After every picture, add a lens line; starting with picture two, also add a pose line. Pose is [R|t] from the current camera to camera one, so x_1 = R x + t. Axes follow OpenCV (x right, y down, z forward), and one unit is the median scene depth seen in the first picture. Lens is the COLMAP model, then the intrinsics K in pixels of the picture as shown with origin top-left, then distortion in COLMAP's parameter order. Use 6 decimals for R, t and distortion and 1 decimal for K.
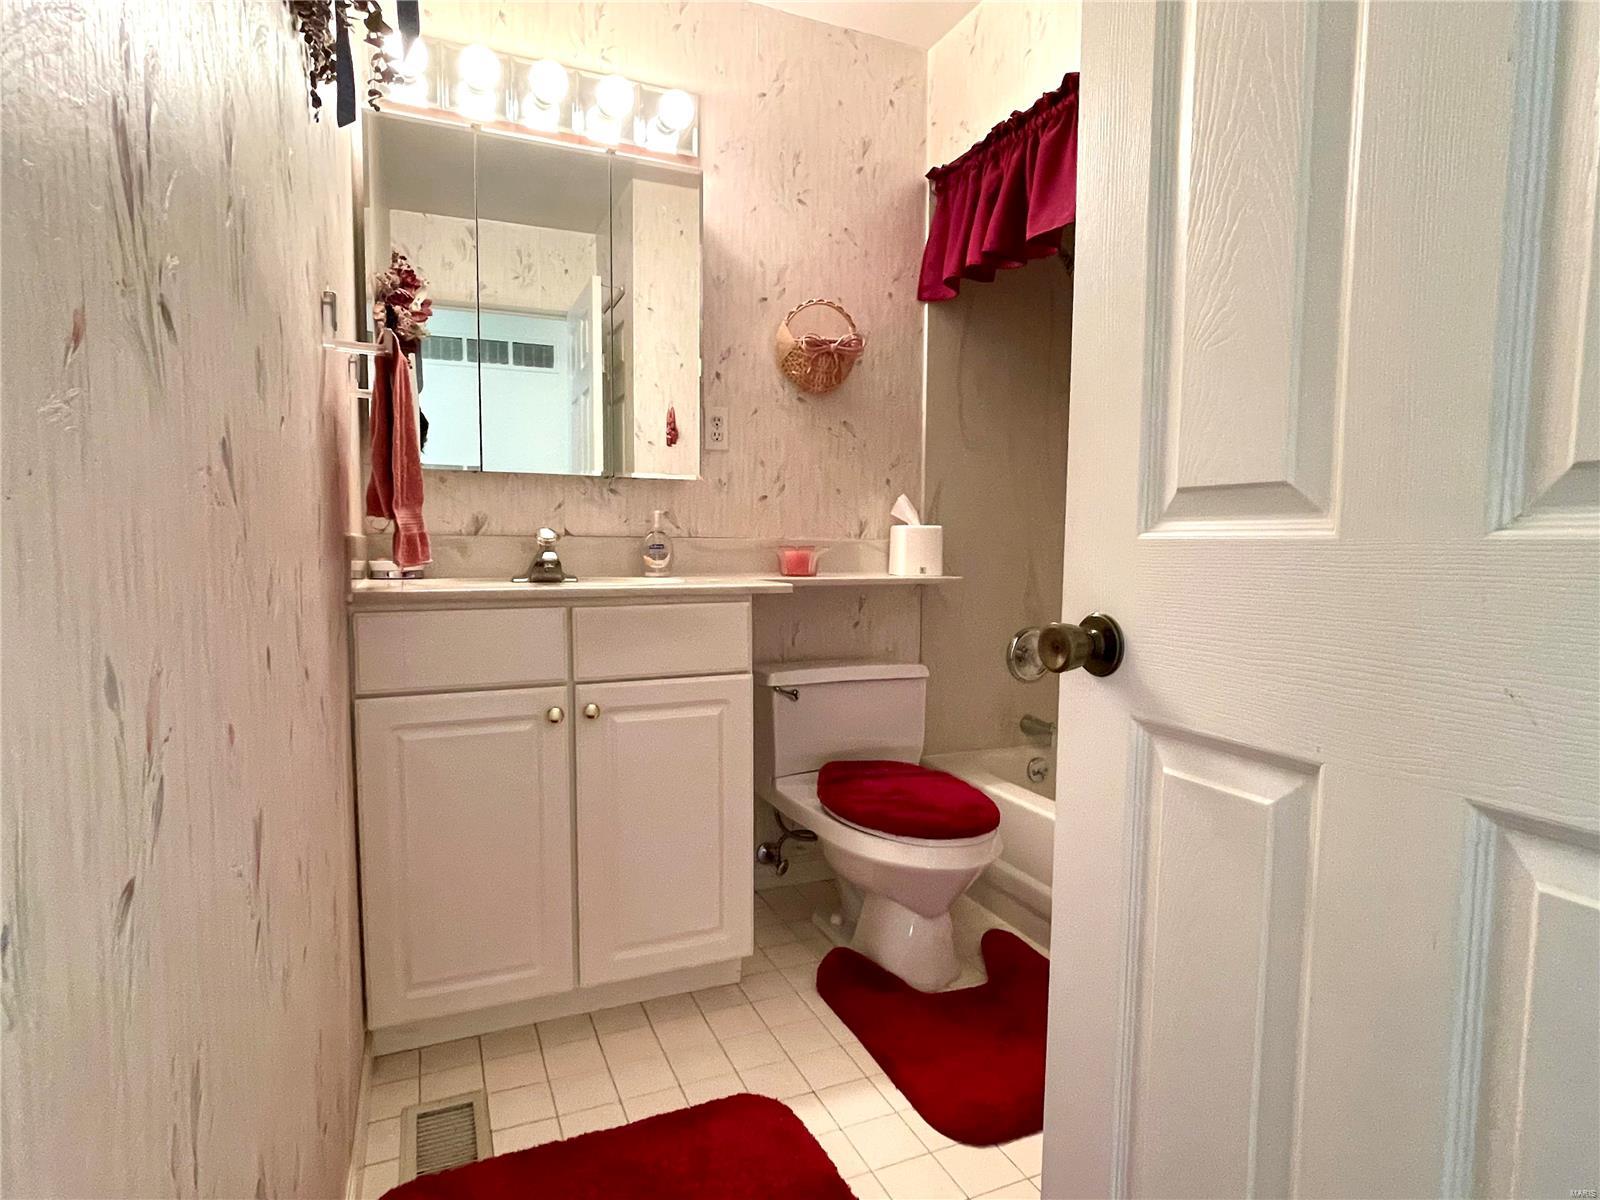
lens RADIAL K [[862.5, 0, 797.3], [0, 862.5, 605.0], [0, 0, 1]] dist [-0.002291, 0.000352]
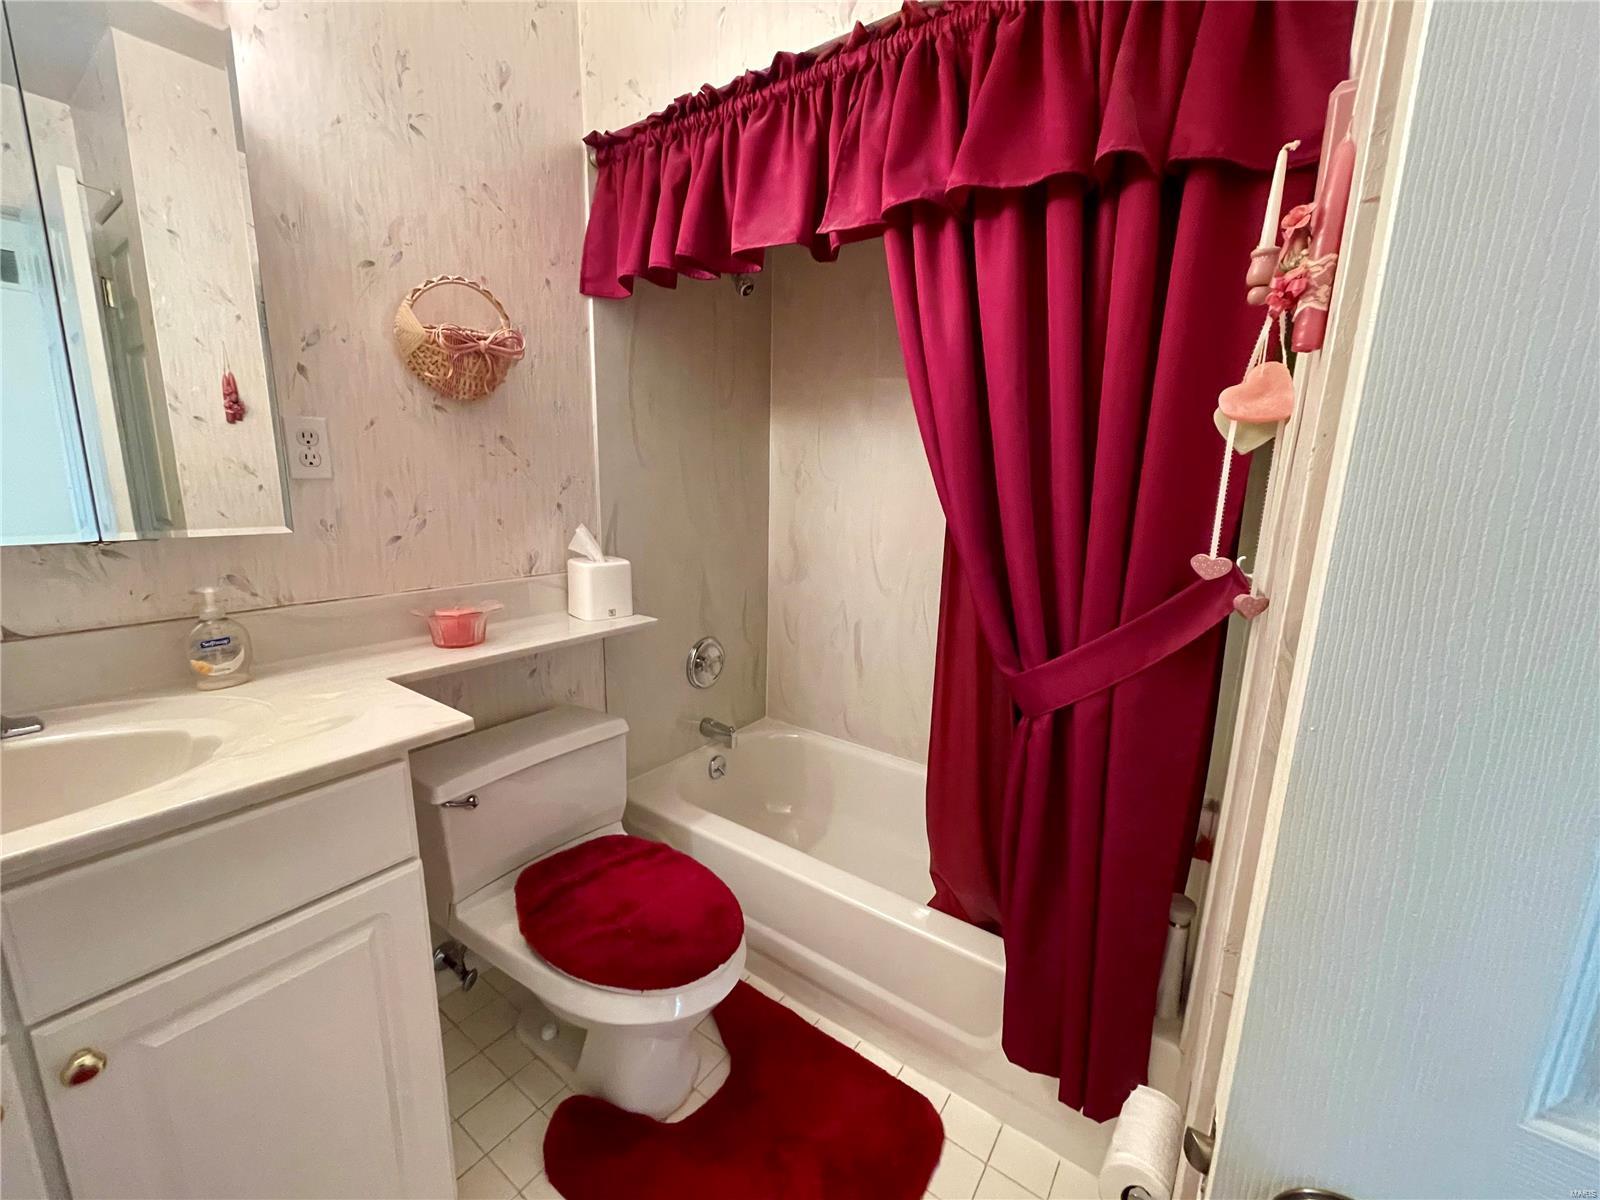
lens RADIAL K [[643.6, 0, 803.7], [0, 643.6, 599.2], [0, 0, 1]] dist [-0.002223, 0.000696]
pose [[0.853512, -0.085449, 0.514019, -0.028818], [0.019060, 0.990922, 0.133080, -0.142304], [-0.520724, -0.103788, 0.847393, 0.332017]]
